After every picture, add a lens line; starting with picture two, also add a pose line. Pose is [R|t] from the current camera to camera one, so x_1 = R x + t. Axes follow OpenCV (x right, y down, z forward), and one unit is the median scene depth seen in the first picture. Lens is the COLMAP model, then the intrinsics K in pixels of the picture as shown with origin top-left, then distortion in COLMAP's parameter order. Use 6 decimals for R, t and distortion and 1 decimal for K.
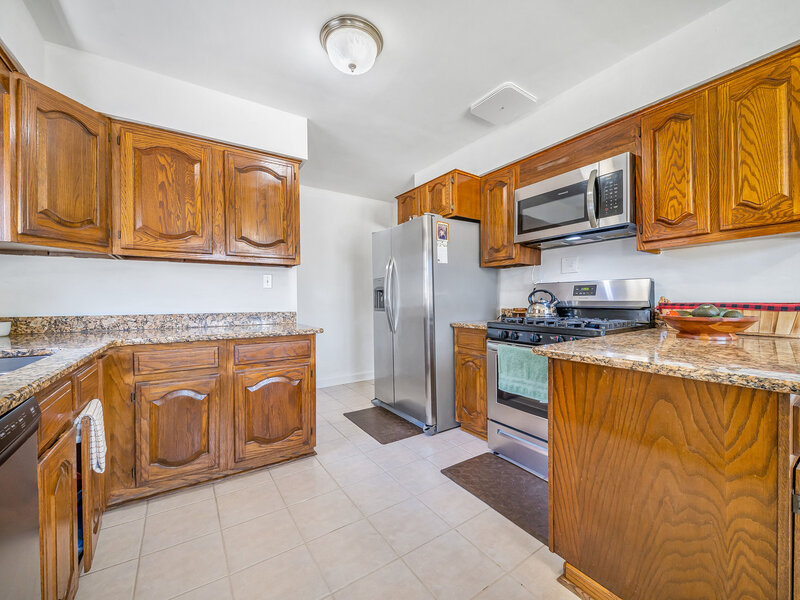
lens RADIAL K [[320.5, 0, 396.9], [0, 320.5, 301.3], [0, 0, 1]] dist [0.003331, -0.002760]
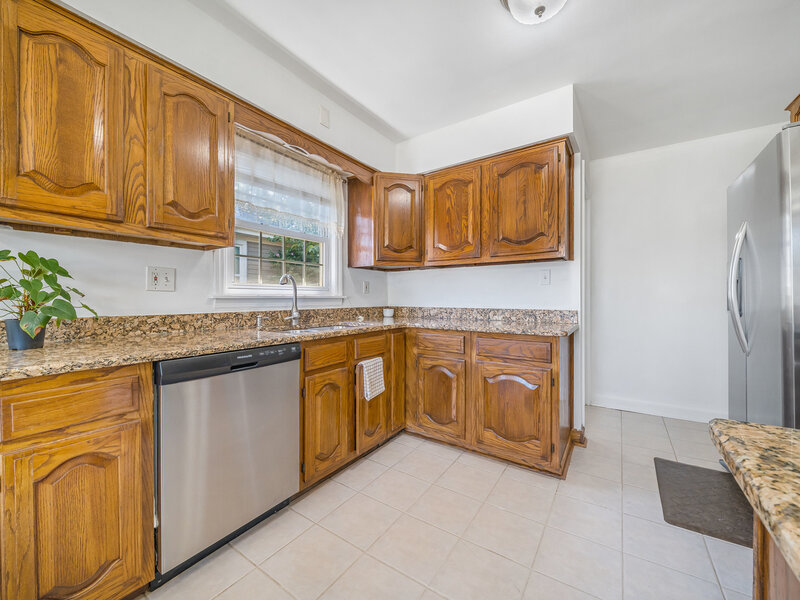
lens RADIAL K [[320.5, 0, 399.1], [0, 320.5, 296.4], [0, 0, 1]] dist [0.003331, -0.002760]
pose [[0.376575, 0.000877, -0.926386, 0.392995], [-0.002892, 0.999996, -0.000229, -0.005089], [0.926381, 0.002766, 0.376576, 0.295403]]
